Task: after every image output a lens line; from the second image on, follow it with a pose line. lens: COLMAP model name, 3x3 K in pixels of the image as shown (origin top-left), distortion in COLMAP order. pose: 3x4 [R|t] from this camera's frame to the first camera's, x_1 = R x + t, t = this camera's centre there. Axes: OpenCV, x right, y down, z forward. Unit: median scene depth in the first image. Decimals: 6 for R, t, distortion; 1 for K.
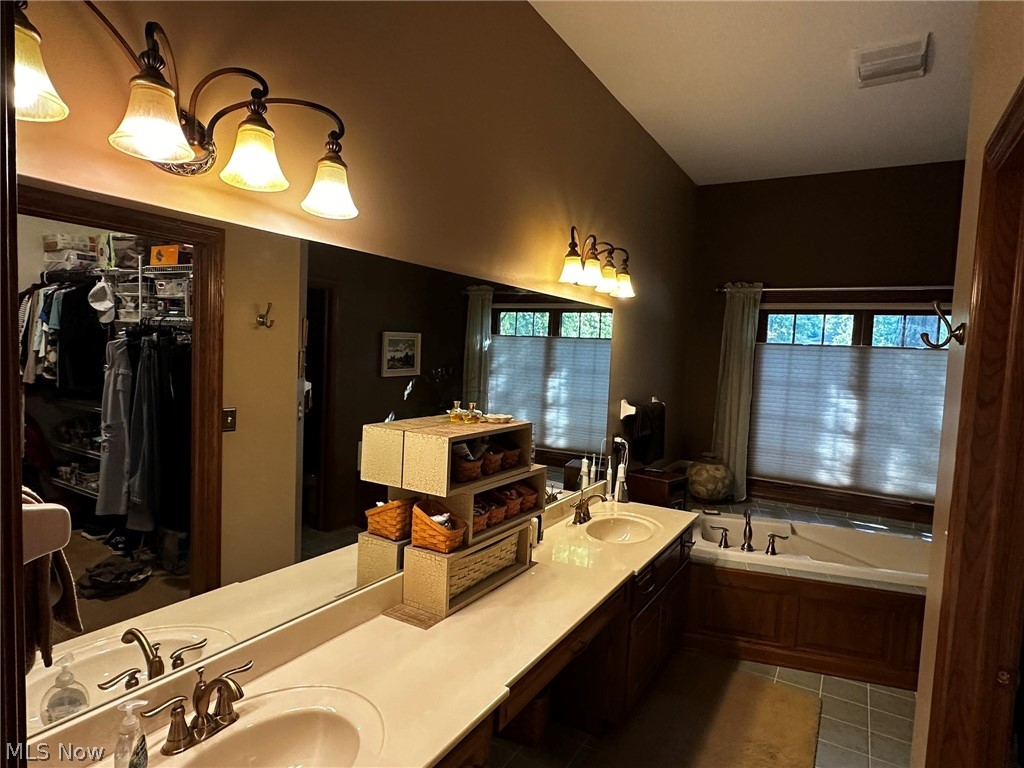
lens RADIAL K [[592.5, 0, 512.0], [0, 592.5, 384.0], [0, 0, 1]] dist [-0.002908, -0.000382]
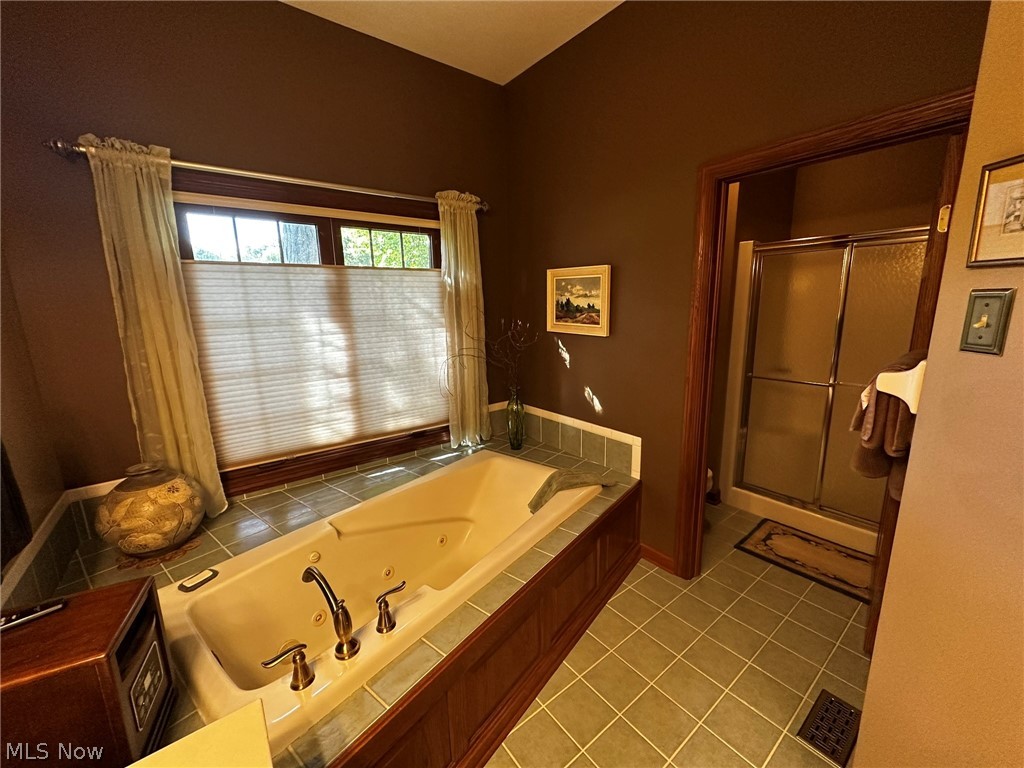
lens RADIAL K [[407.5, 0, 512.0], [0, 407.5, 384.0], [0, 0, 1]] dist [-0.000498, -0.000233]
pose [[0.364689, -0.238049, 0.900186, 0.139893], [0.088432, 0.971253, 0.221016, -0.009531], [-0.926921, -0.000997, 0.375256, 0.554606]]
